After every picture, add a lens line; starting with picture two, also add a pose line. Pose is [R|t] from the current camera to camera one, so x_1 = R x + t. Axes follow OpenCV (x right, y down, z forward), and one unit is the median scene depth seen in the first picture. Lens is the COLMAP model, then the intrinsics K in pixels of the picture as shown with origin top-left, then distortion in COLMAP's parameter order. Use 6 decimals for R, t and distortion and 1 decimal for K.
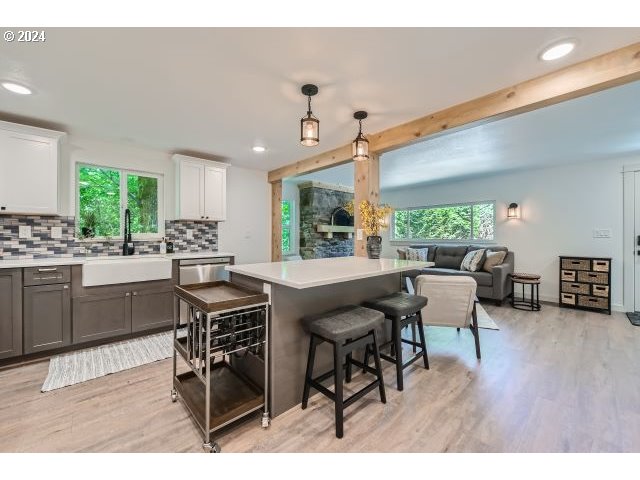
lens RADIAL K [[256.8, 0, 319.3], [0, 256.8, 237.4], [0, 0, 1]] dist [-0.008726, -0.000048]
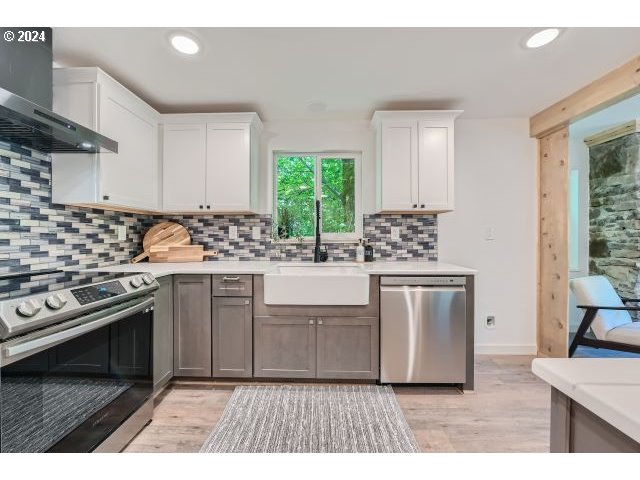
lens RADIAL K [[256.8, 0, 319.3], [0, 256.8, 237.4], [0, 0, 1]] dist [-0.008726, -0.000048]
pose [[0.732853, 0.000407, -0.680387, -0.217567], [-0.001889, 0.999997, -0.001437, -0.002086], [0.680385, 0.002338, 0.732851, 0.415321]]
